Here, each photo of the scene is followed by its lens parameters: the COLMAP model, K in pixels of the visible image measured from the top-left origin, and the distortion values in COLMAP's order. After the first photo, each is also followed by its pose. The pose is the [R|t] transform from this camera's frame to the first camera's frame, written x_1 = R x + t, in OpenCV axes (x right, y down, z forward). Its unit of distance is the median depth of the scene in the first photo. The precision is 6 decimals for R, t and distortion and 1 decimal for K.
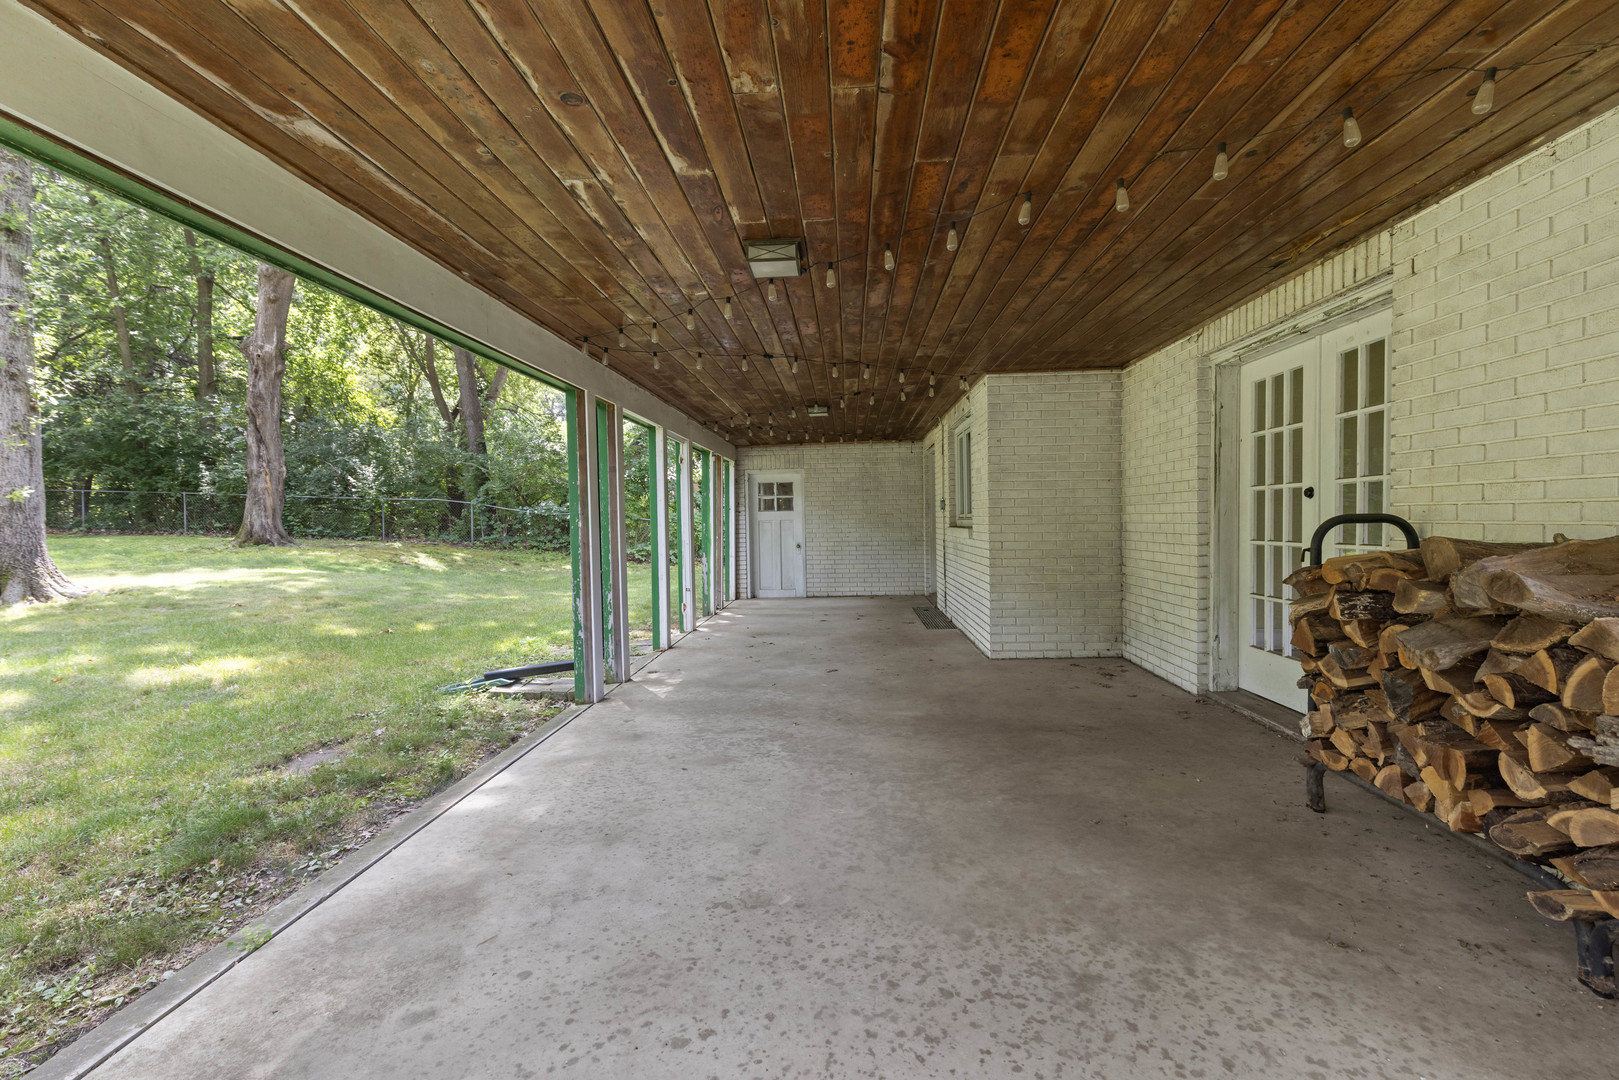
lens RADIAL K [[732.3, 0, 808.7], [0, 732.3, 535.1], [0, 0, 1]] dist [0.021490, -0.007716]
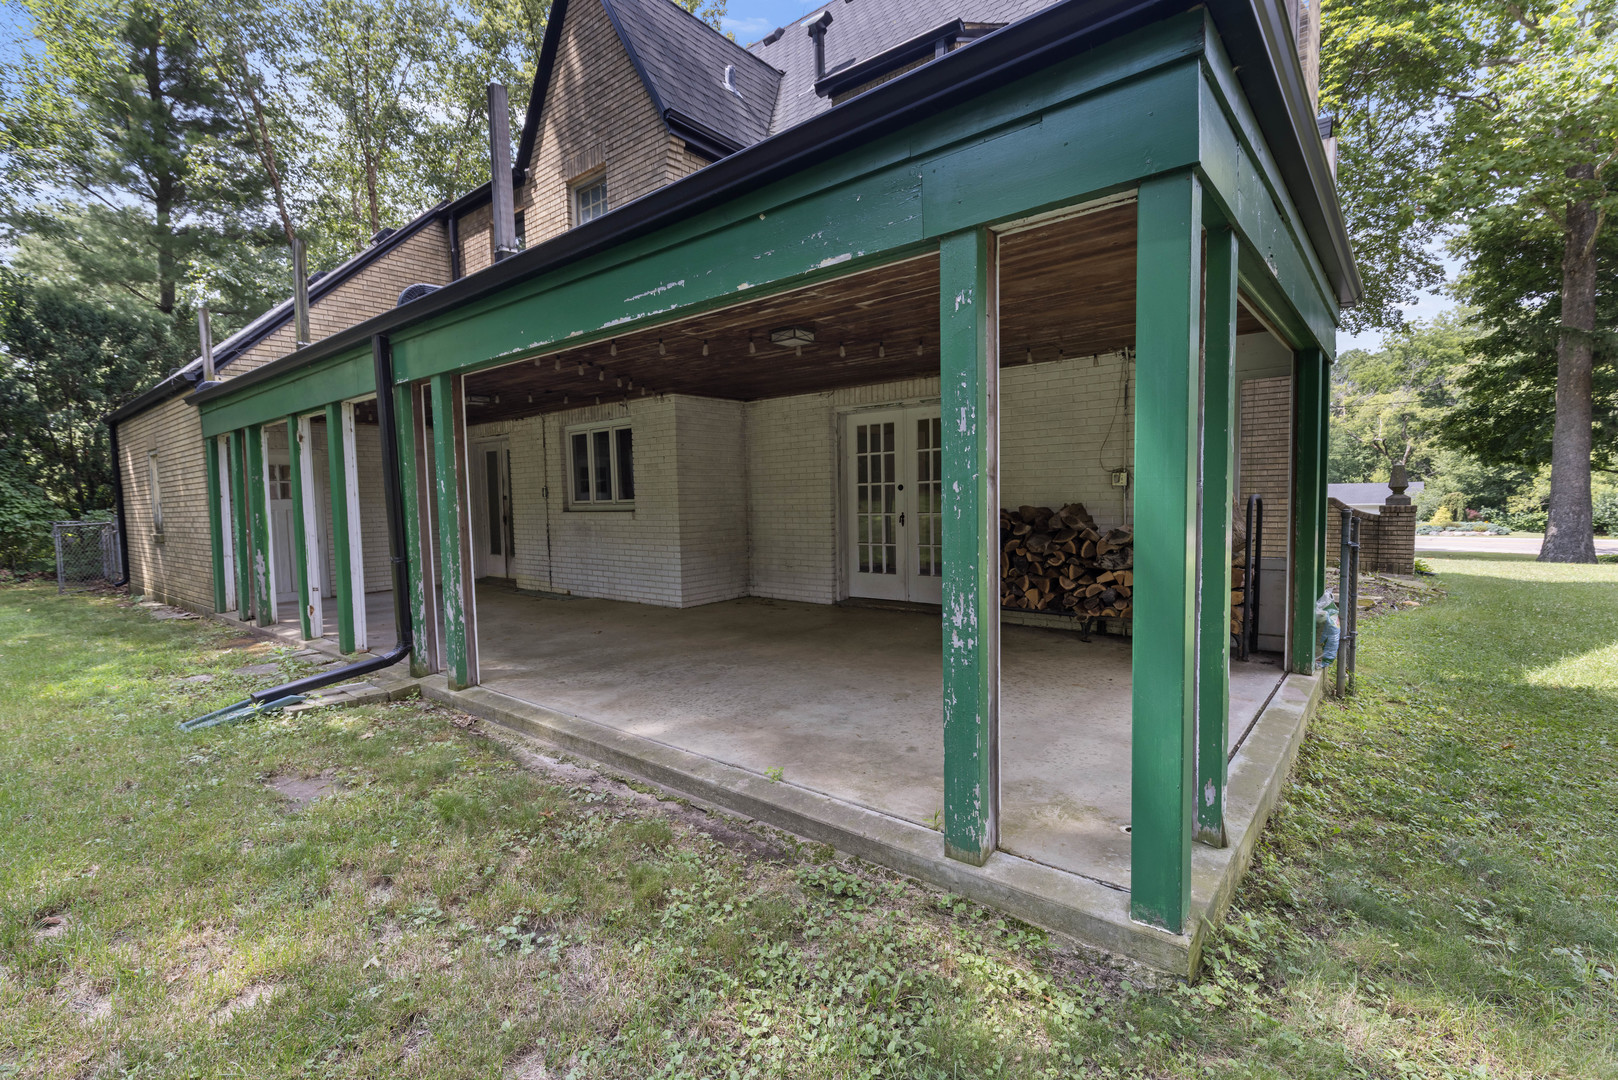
lens RADIAL K [[731.8, 0, 808.2], [0, 731.8, 535.1], [0, 0, 1]] dist [0.021490, -0.007716]
pose [[0.601631, -0.040832, 0.797730, -0.976744], [0.030040, 0.999143, 0.028485, 0.006435], [-0.798209, 0.006826, 0.602341, 0.016108]]
